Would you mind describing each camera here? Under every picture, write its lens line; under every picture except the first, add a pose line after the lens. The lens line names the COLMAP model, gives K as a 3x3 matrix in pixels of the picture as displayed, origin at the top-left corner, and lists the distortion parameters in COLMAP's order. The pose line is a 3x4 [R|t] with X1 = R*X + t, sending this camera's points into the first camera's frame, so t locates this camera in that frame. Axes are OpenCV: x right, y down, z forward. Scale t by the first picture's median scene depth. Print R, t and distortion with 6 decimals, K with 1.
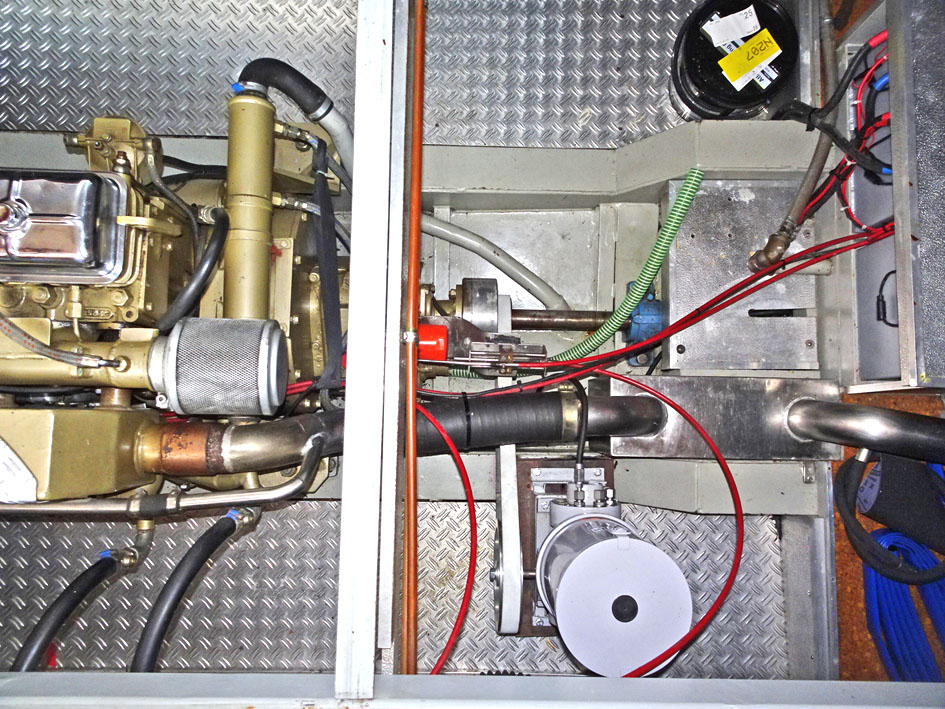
lens RADIAL K [[677.5, 0, 475.1], [0, 677.5, 356.3], [0, 0, 1]] dist [0.012222, 0.002365]
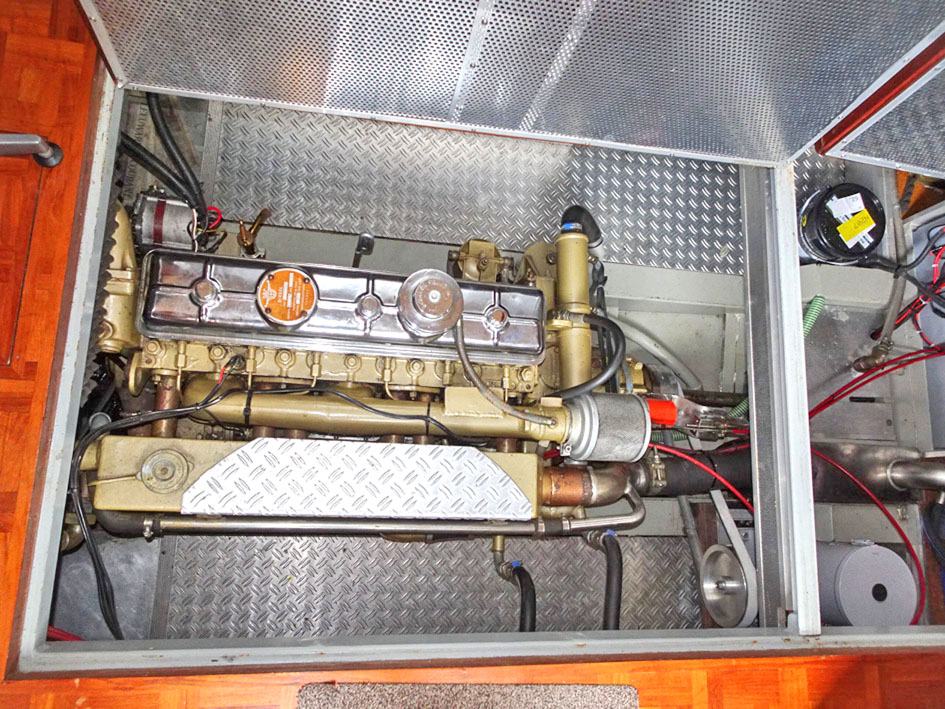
lens RADIAL K [[677.5, 0, 475.1], [0, 677.5, 356.3], [0, 0, 1]] dist [0.012222, 0.002365]
pose [[0.979506, 0.048654, 0.195449, -0.684660], [-0.029007, 0.994345, -0.102156, 0.016196], [-0.199314, 0.094393, 0.975379, -0.252084]]
